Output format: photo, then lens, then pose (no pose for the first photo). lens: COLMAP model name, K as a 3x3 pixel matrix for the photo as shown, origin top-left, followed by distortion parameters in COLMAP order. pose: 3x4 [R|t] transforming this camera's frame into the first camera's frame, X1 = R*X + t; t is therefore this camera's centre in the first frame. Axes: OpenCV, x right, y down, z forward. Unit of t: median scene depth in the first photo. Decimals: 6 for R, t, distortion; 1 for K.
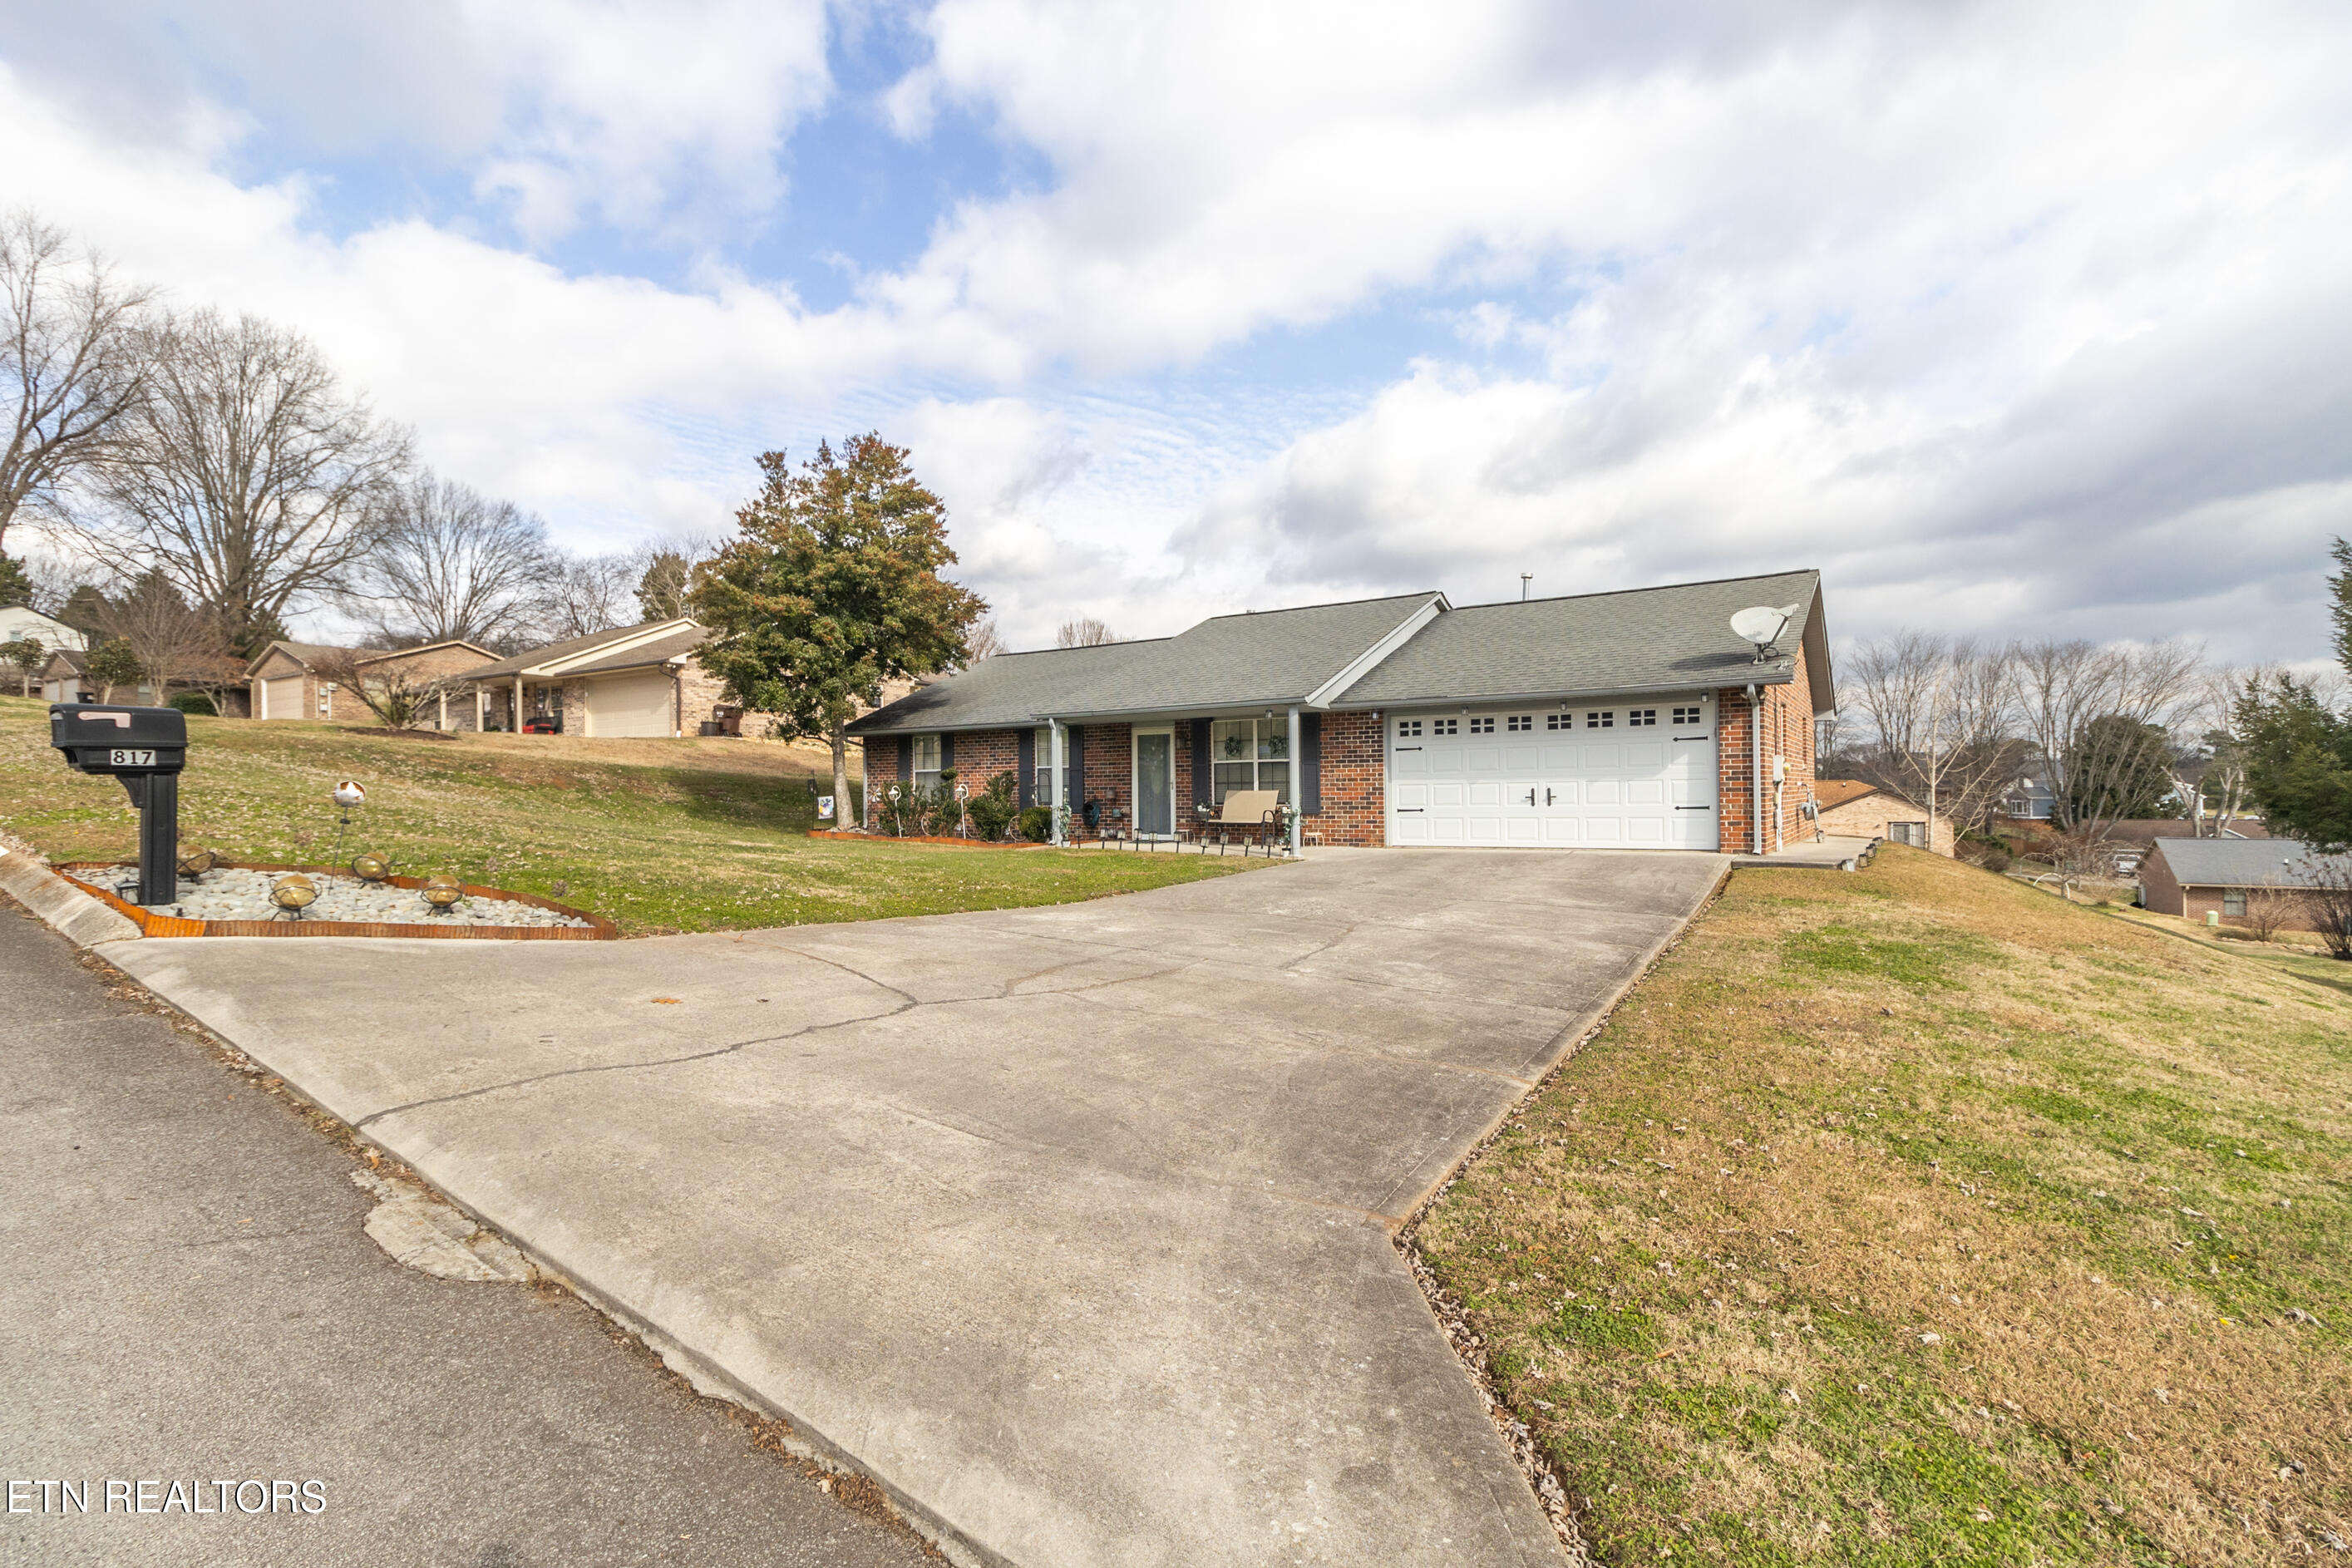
lens RADIAL K [[1109.5, 0, 1176.0], [0, 1109.5, 784.0], [0, 0, 1]] dist [0.001660, 0.001087]
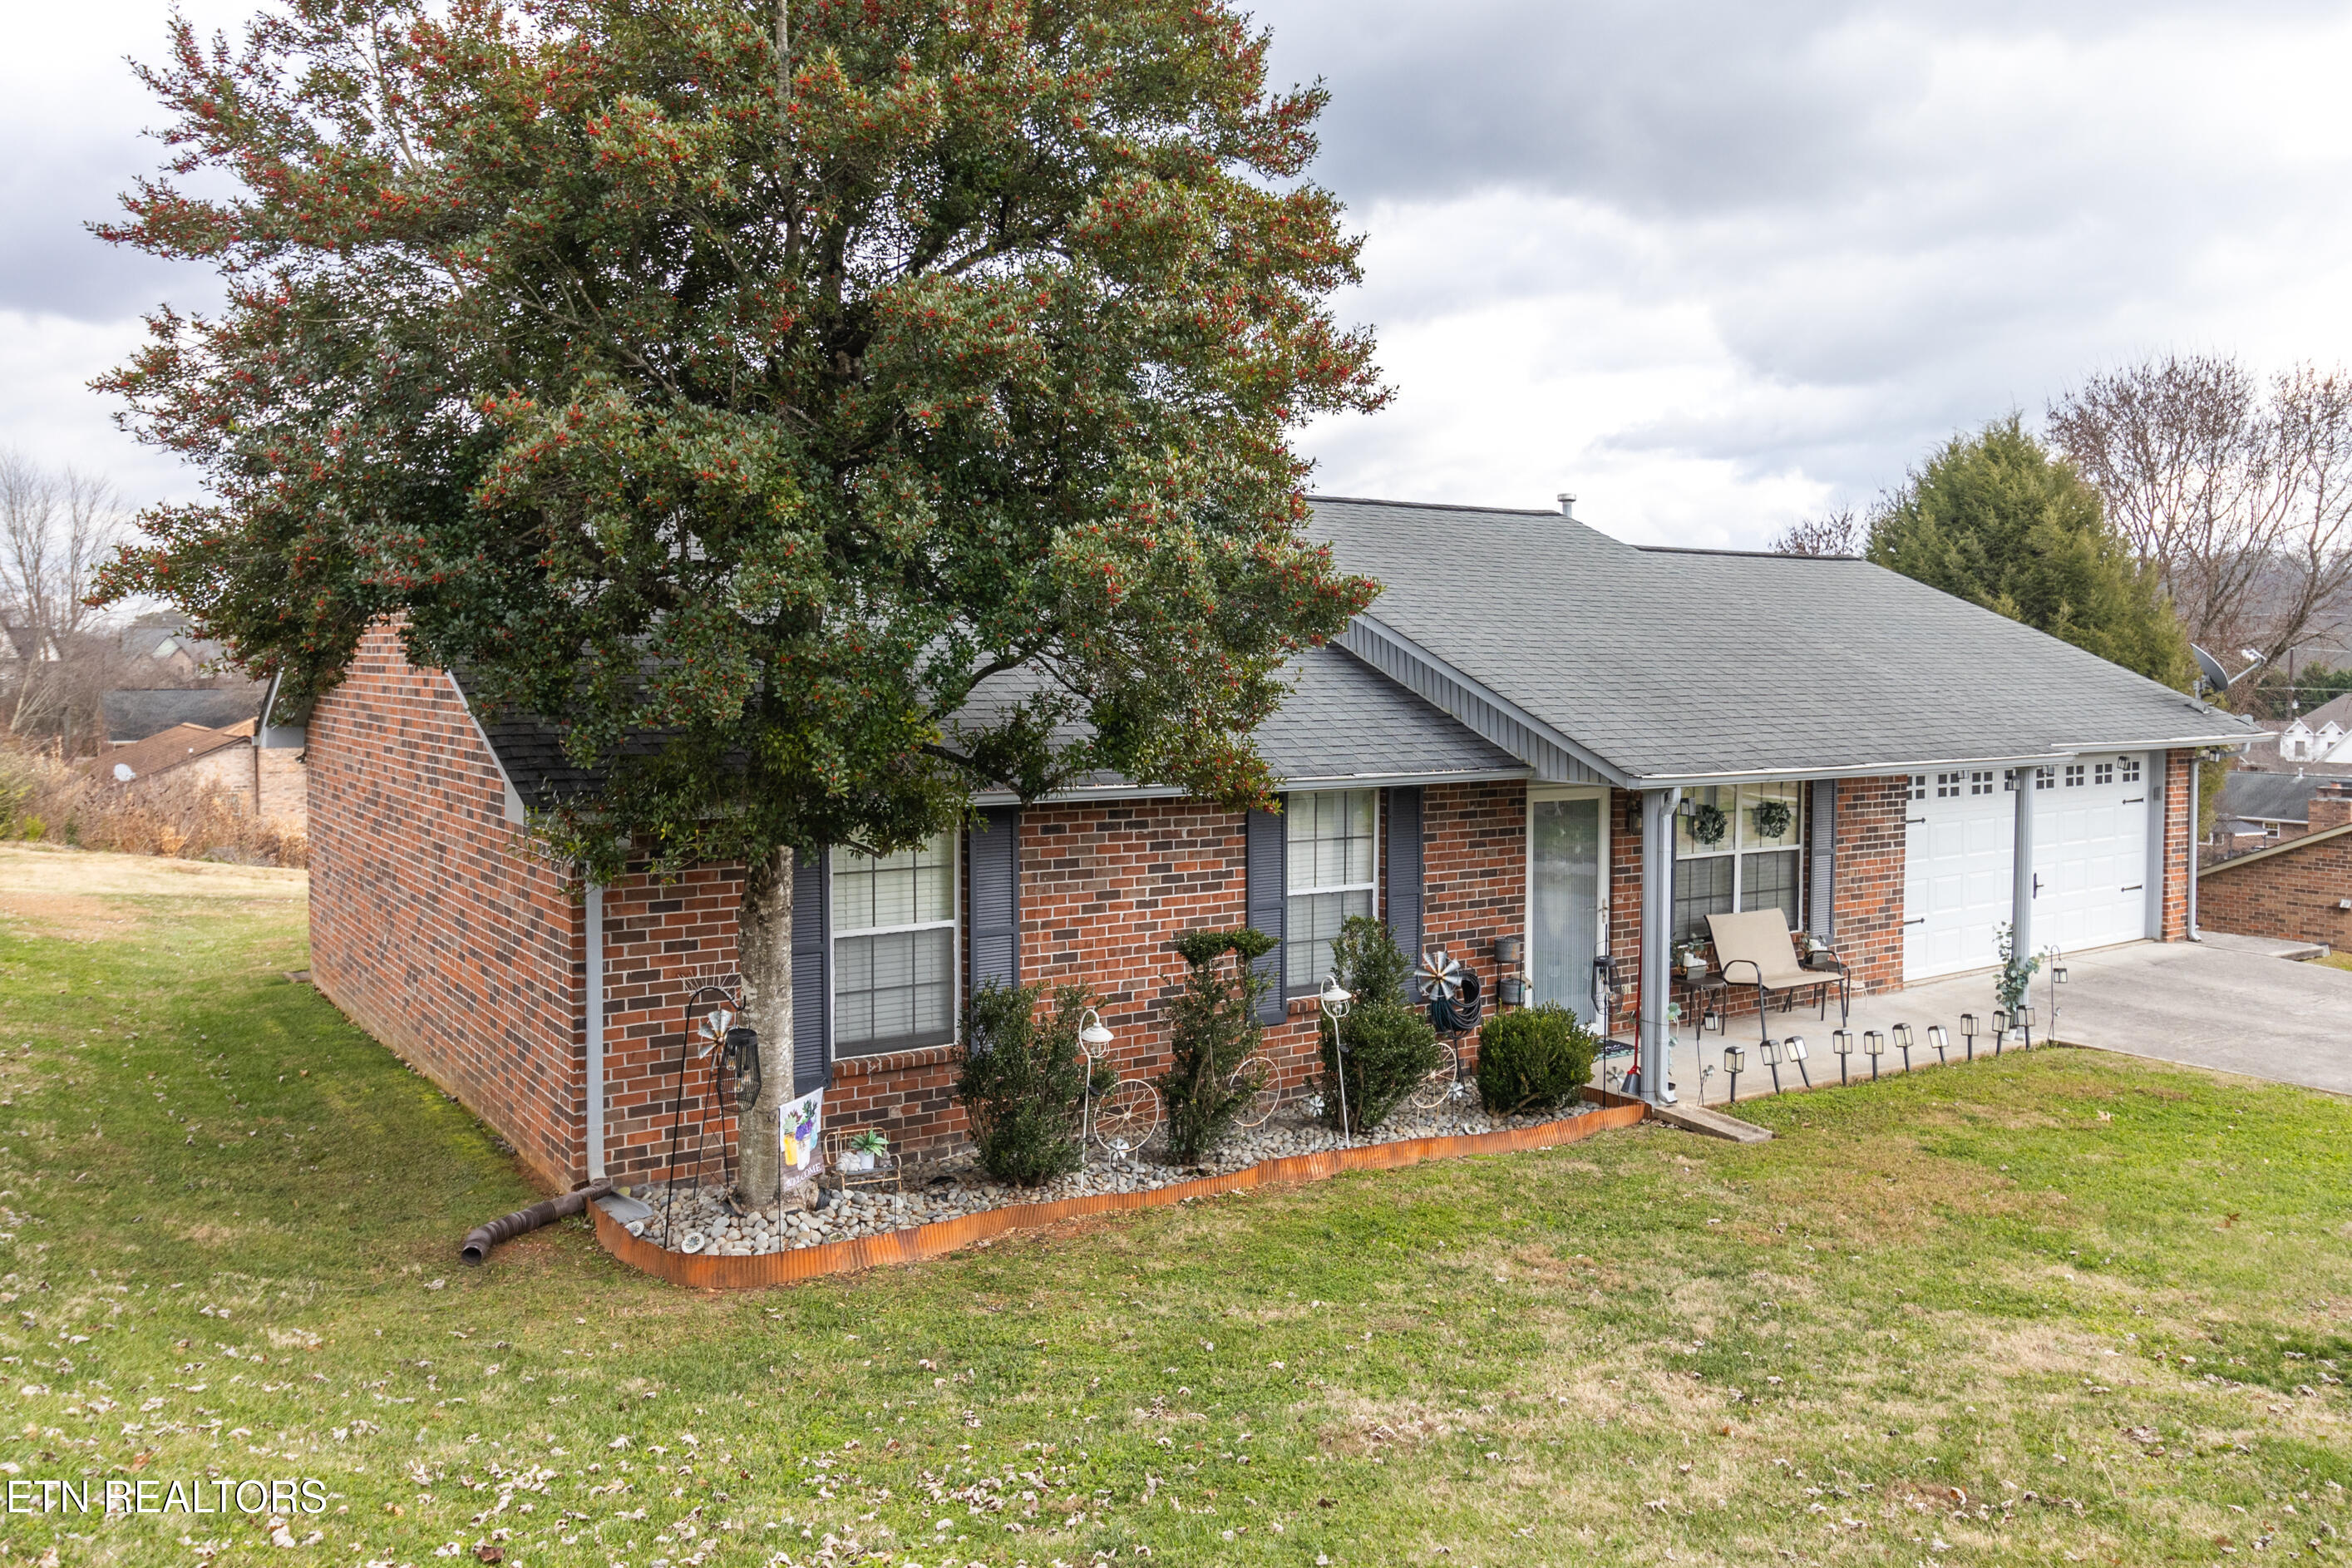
lens RADIAL K [[1791.6, 0, 1173.2], [0, 1791.6, 791.6], [0, 0, 1]] dist [-0.001559, -0.000076]
pose [[0.367027, -0.051823, 0.928766, -0.758940], [-0.008791, 0.998209, 0.059172, -0.091841], [-0.930169, -0.029883, 0.365914, 0.920526]]
